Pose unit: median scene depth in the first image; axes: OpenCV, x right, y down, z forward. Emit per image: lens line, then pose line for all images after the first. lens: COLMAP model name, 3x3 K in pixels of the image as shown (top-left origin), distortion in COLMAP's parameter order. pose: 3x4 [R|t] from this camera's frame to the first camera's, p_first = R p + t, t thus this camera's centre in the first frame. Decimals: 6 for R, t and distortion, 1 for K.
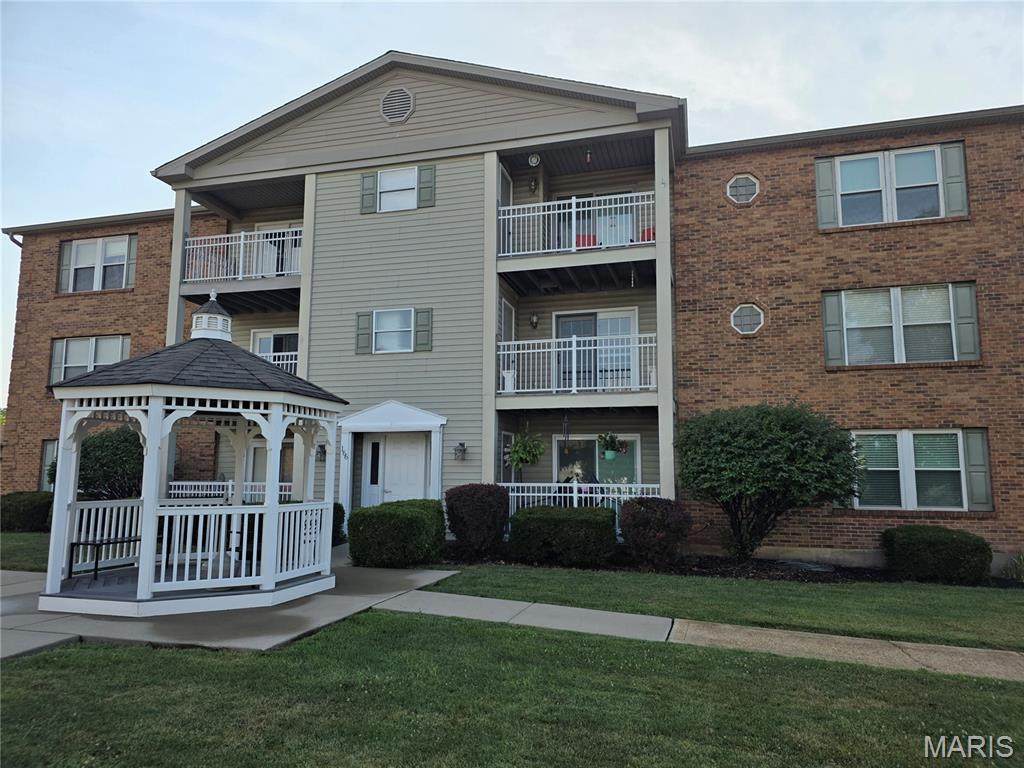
lens RADIAL K [[705.6, 0, 510.2], [0, 705.6, 396.8], [0, 0, 1]] dist [0.029527, -0.001293]
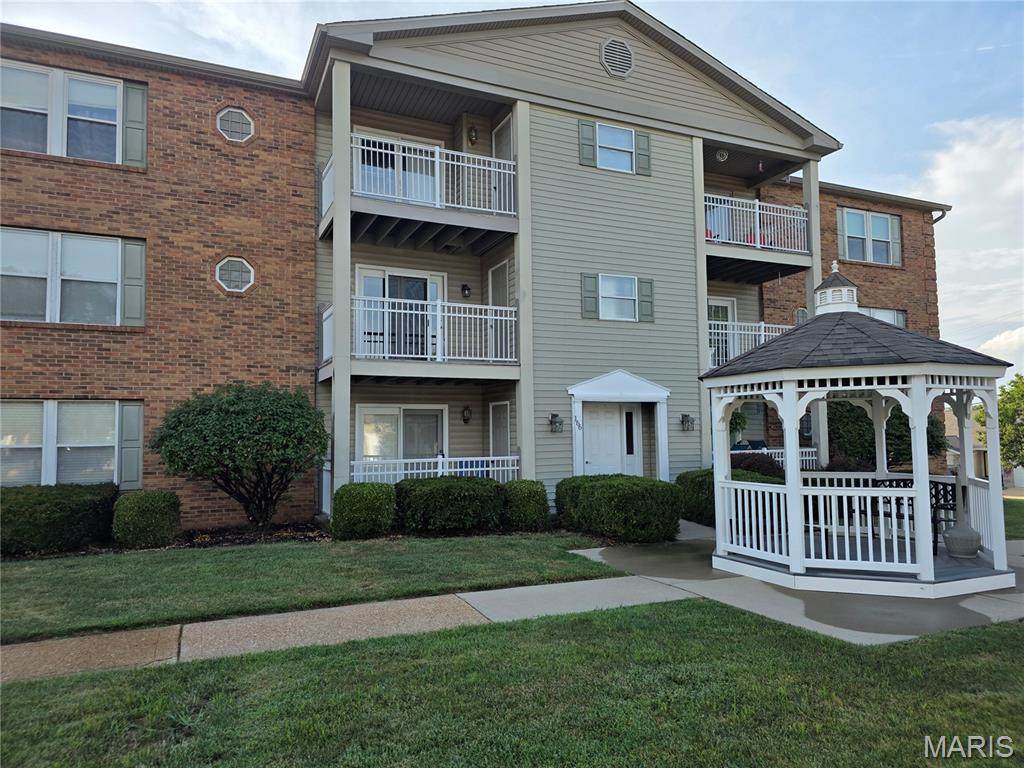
lens RADIAL K [[685.9, 0, 509.6], [0, 685.9, 383.2], [0, 0, 1]] dist [0.070223, -0.051697]
pose [[0.758278, 0.033528, 0.651069, -0.880376], [-0.057929, 0.998191, 0.016065, 0.016806], [-0.649353, -0.049897, 0.758849, 0.375494]]
